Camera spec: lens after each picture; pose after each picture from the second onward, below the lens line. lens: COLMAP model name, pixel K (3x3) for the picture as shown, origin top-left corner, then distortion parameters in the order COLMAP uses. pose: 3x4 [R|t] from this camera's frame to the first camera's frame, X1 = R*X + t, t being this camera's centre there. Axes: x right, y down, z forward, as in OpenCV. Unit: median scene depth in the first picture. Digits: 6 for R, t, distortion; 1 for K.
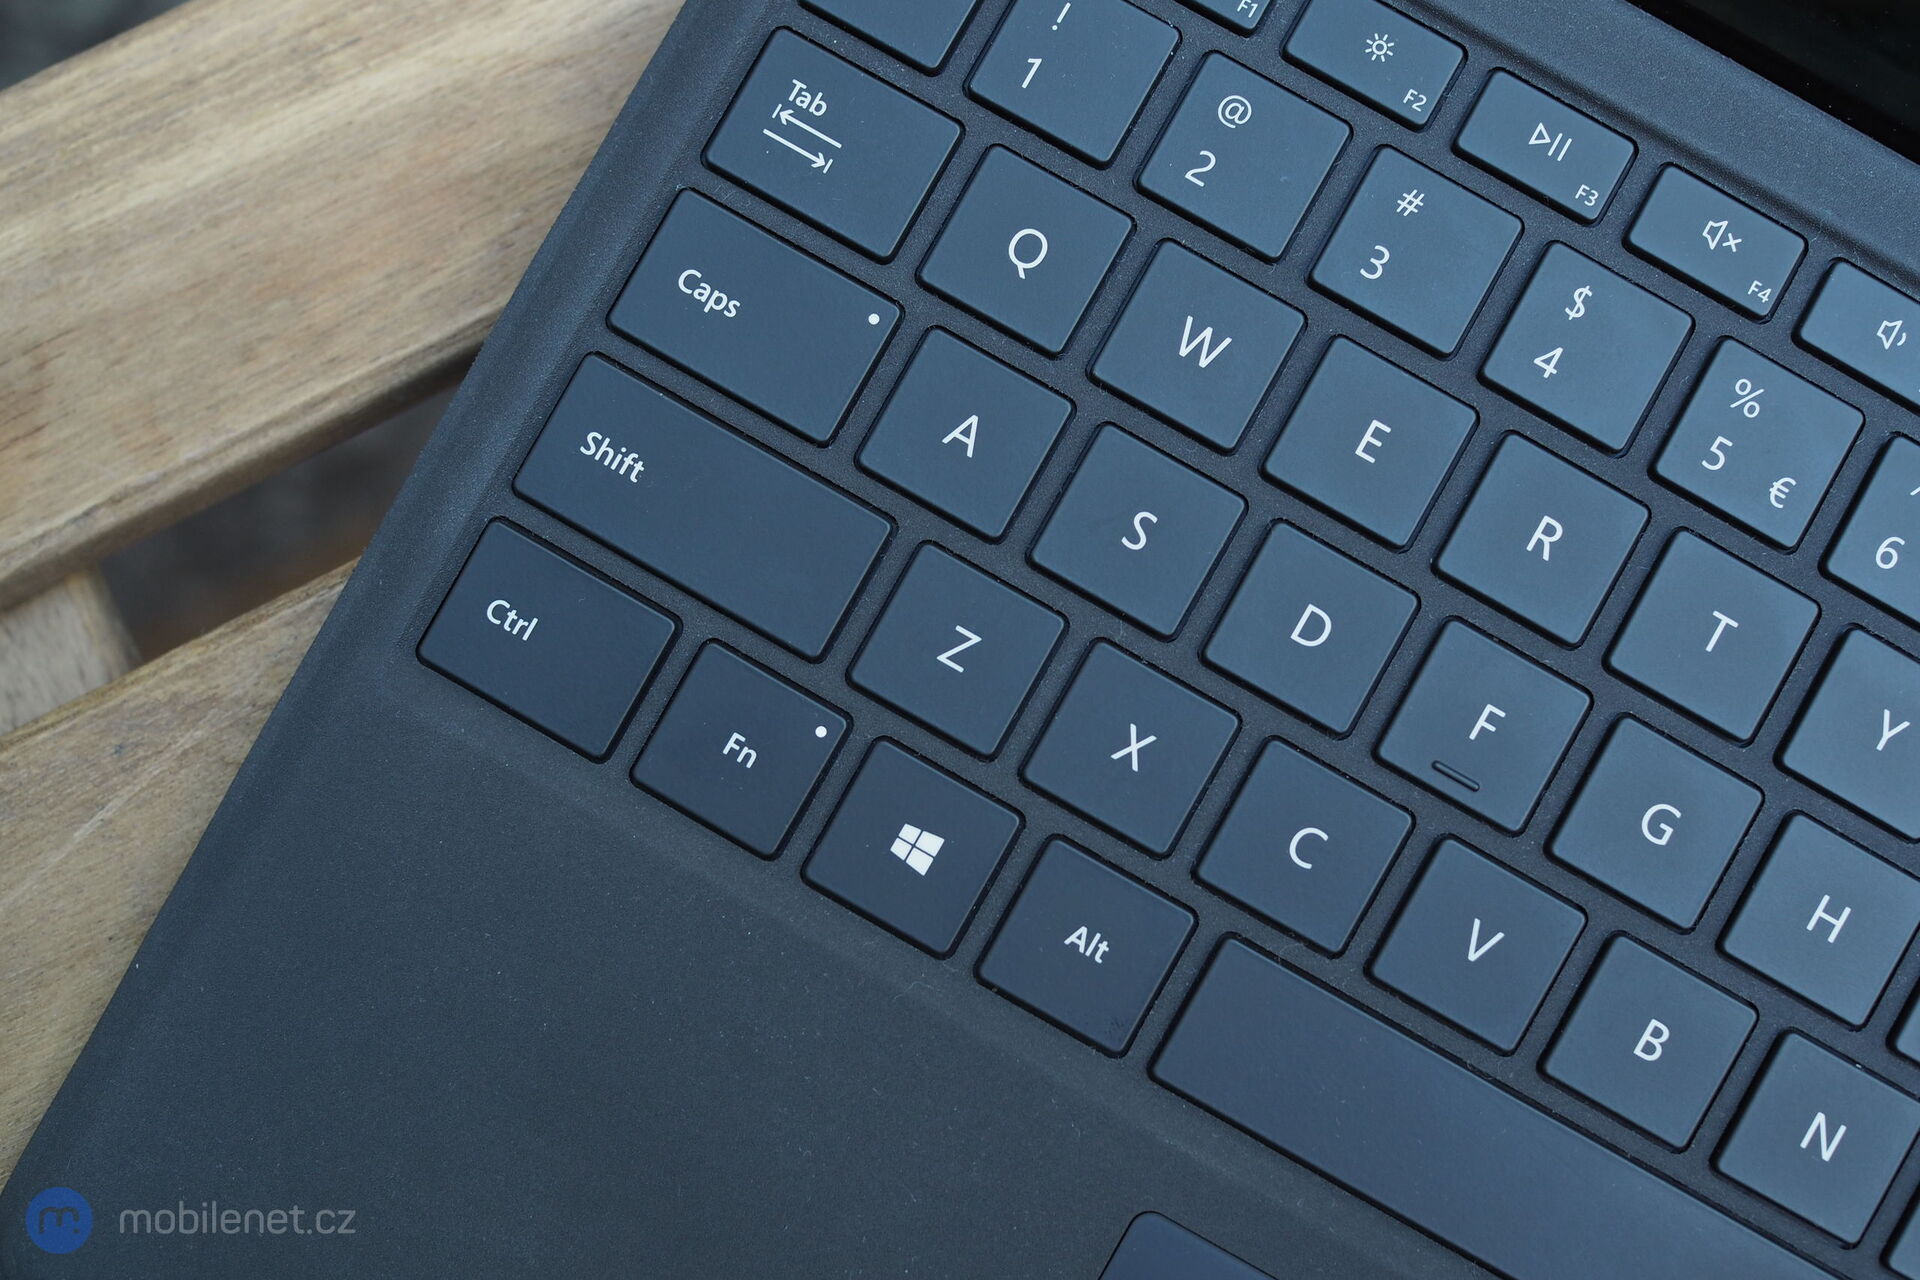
lens RADIAL K [[2436.3, 0, 960.0], [0, 2436.3, 640.0], [0, 0, 1]] dist [-0.087118, 0.003517]
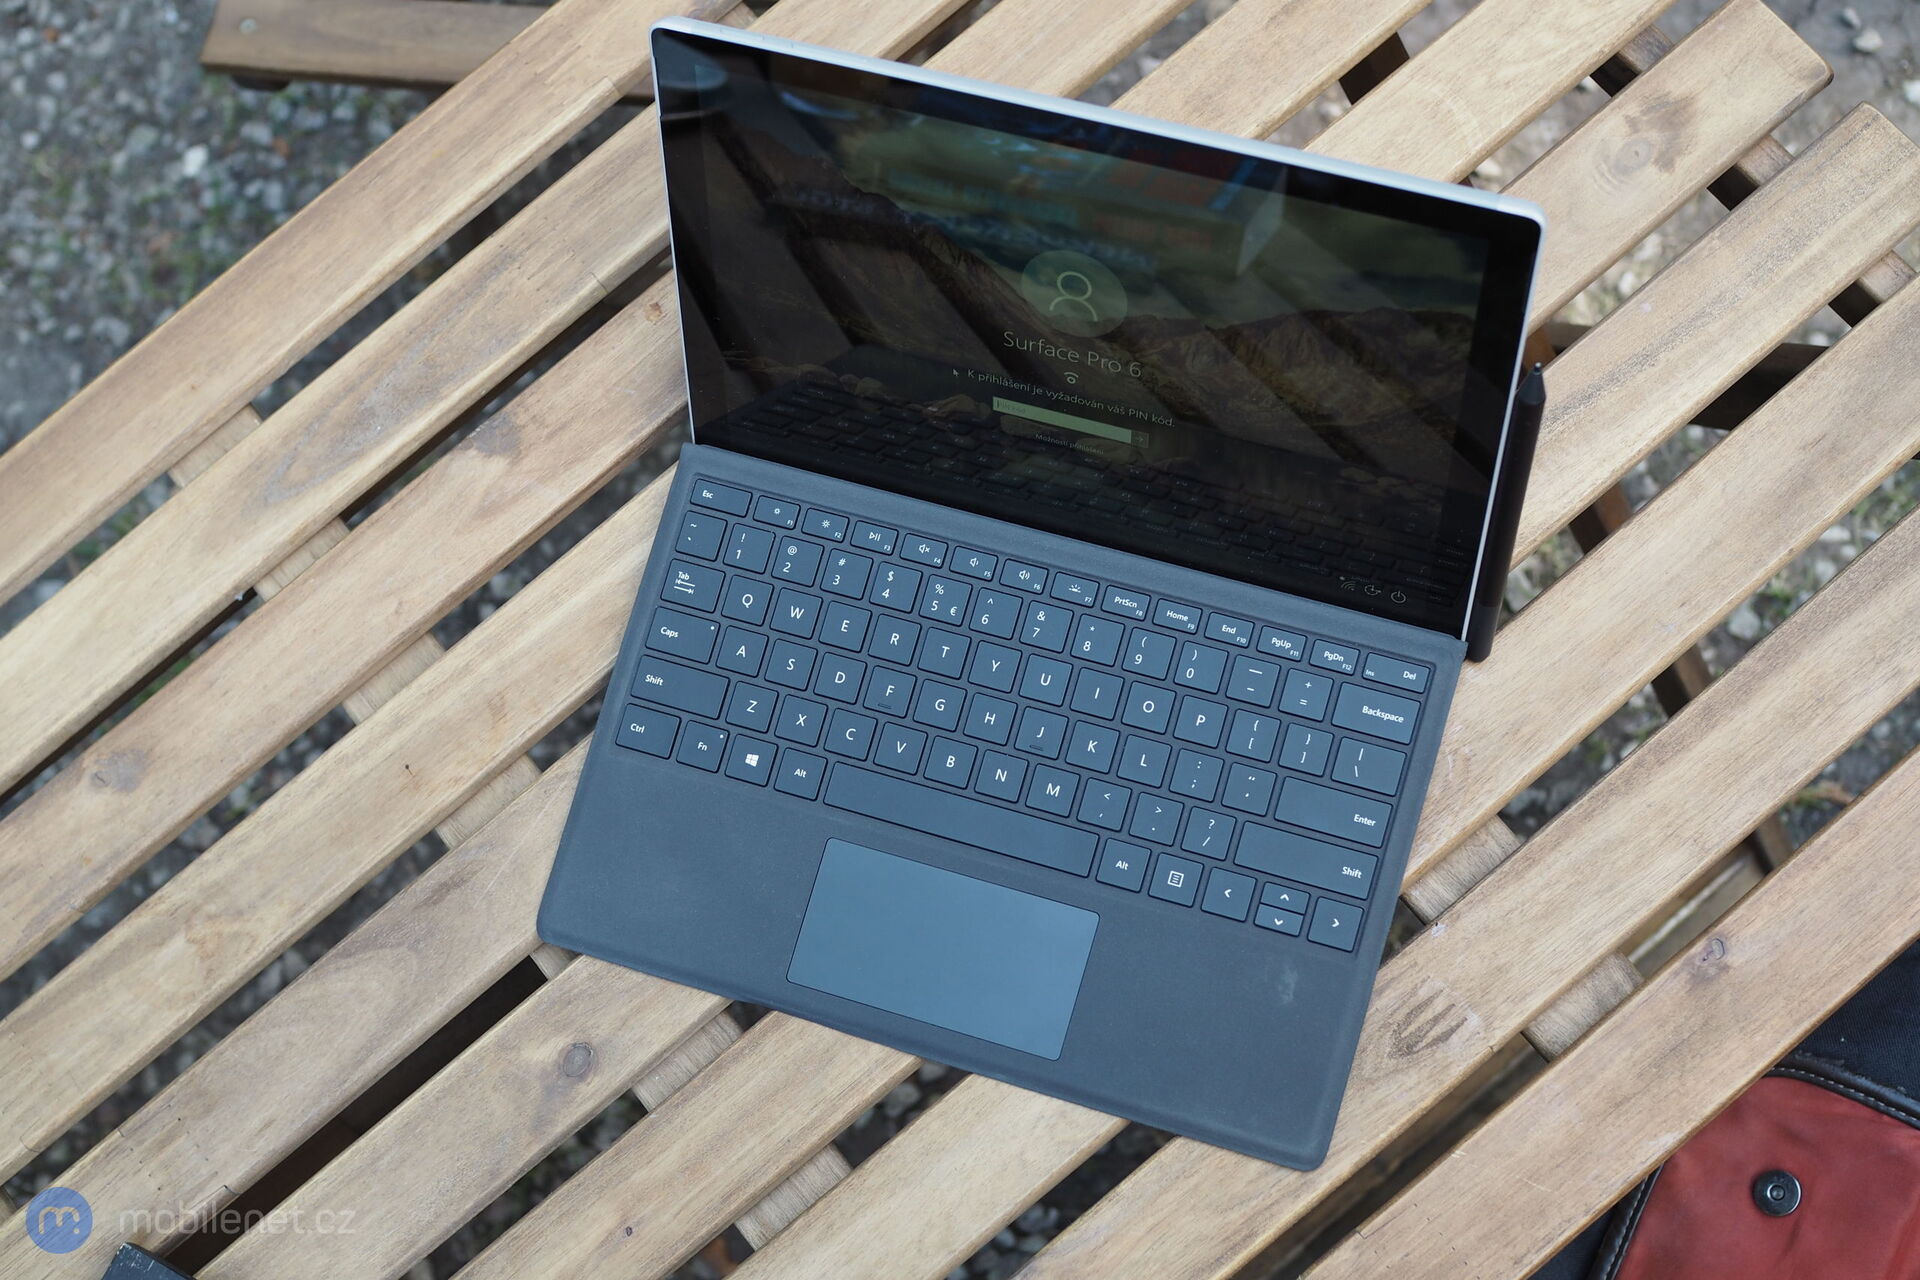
lens RADIAL K [[2906.7, 0, 960.0], [0, 2906.7, 640.0], [0, 0, 1]] dist [-0.251277, 0.000153]
pose [[0.961571, -0.247856, -0.118108, 0.856966], [0.225443, 0.958299, -0.175611, 0.759258], [0.156709, 0.142236, 0.977349, -3.319048]]
